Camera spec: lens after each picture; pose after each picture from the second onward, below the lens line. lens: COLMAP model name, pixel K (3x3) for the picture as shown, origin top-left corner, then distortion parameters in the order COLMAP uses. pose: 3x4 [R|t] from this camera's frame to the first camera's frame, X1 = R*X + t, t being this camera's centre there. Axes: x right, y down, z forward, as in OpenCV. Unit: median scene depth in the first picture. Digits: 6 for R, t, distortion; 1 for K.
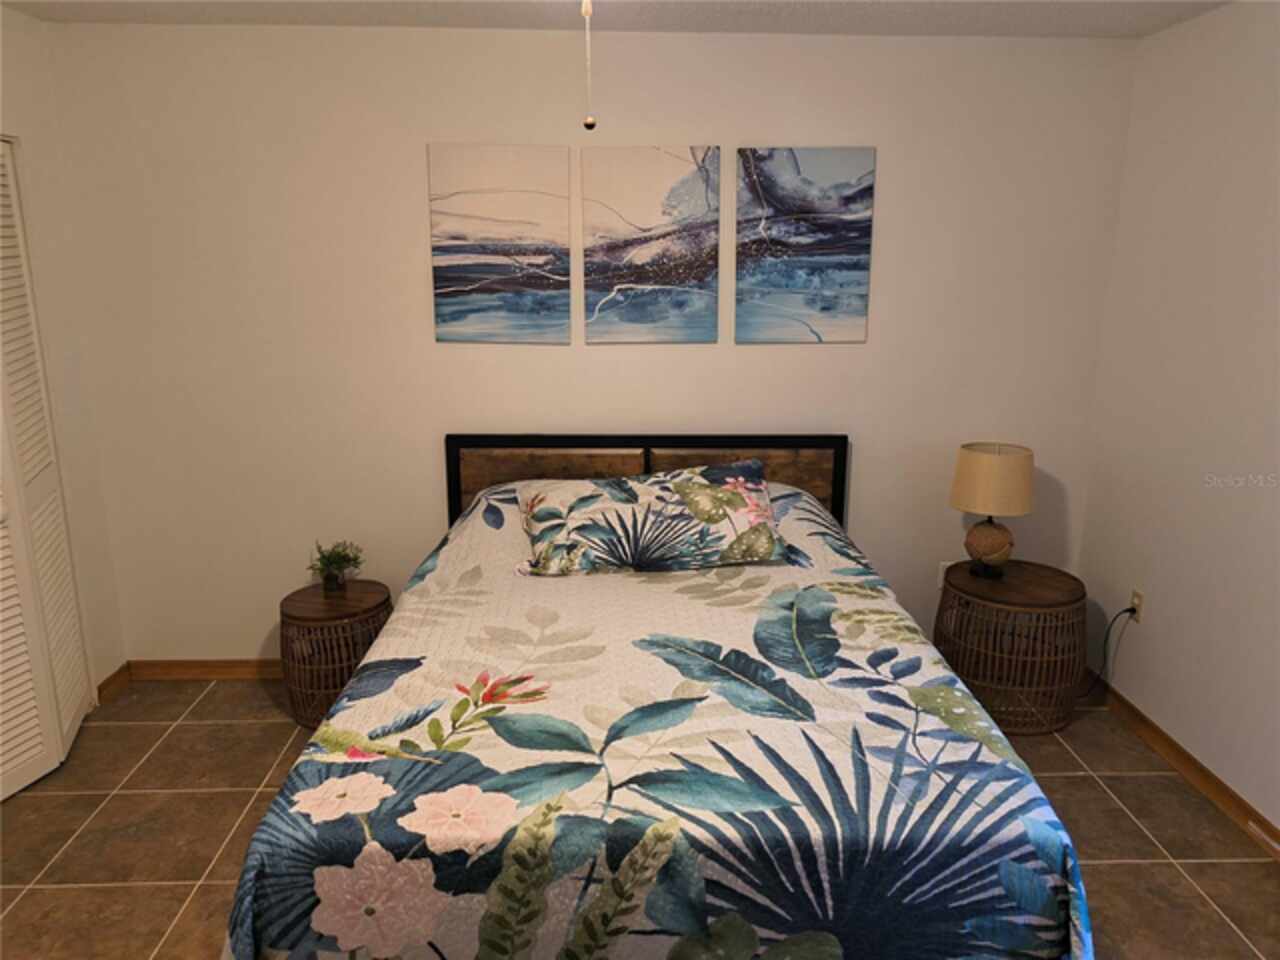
lens RADIAL K [[923.7, 0, 647.2], [0, 923.7, 475.3], [0, 0, 1]] dist [0.069334, -0.098586]
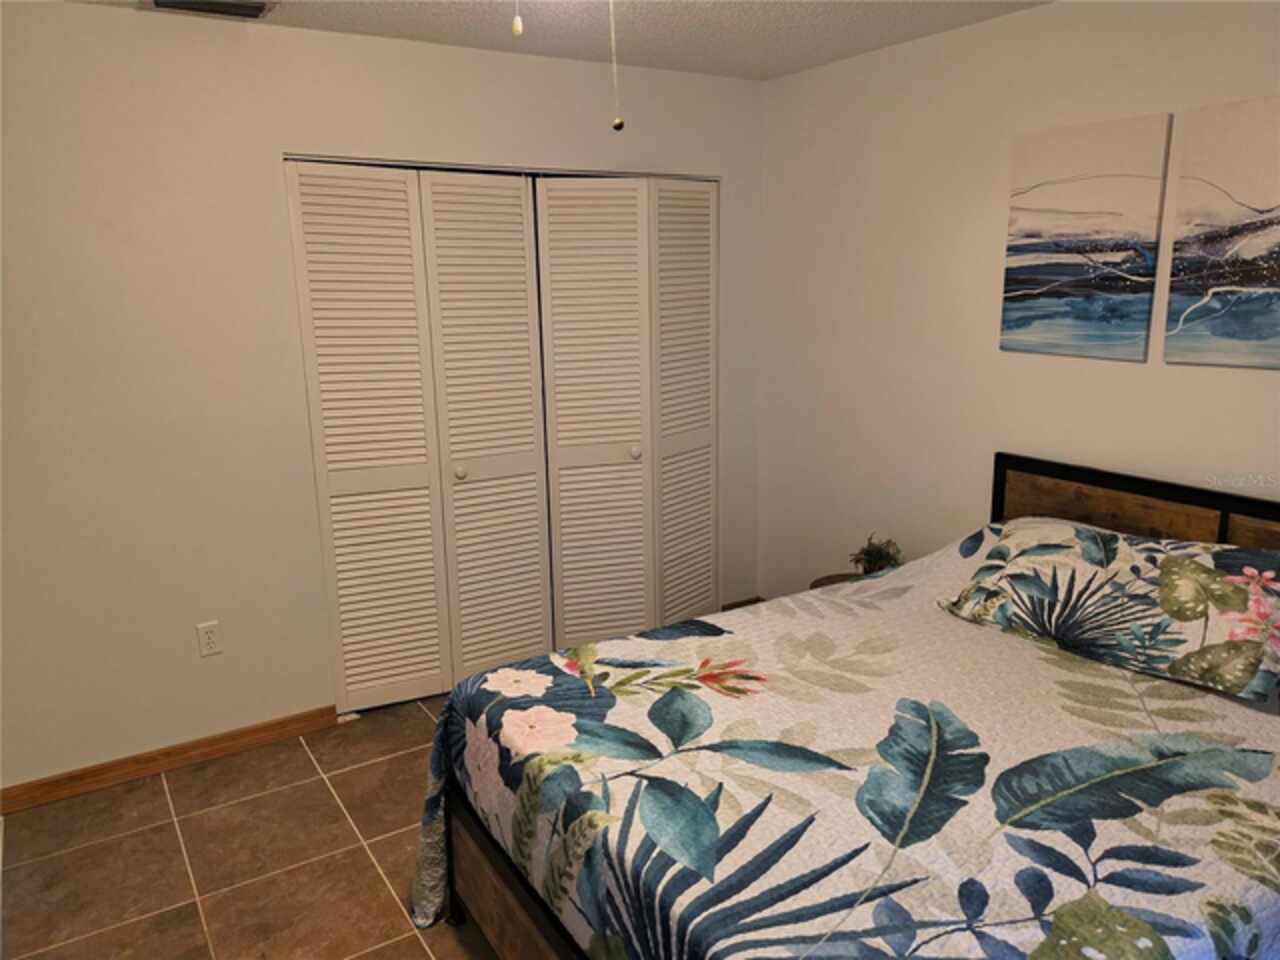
lens RADIAL K [[923.7, 0, 629.8], [0, 923.7, 484.5], [0, 0, 1]] dist [0.069334, -0.098586]
pose [[0.494978, 0.177979, -0.850482, 0.540901], [-0.181957, 0.978327, 0.098835, -0.052203], [0.849640, 0.105830, 0.516635, 0.306207]]
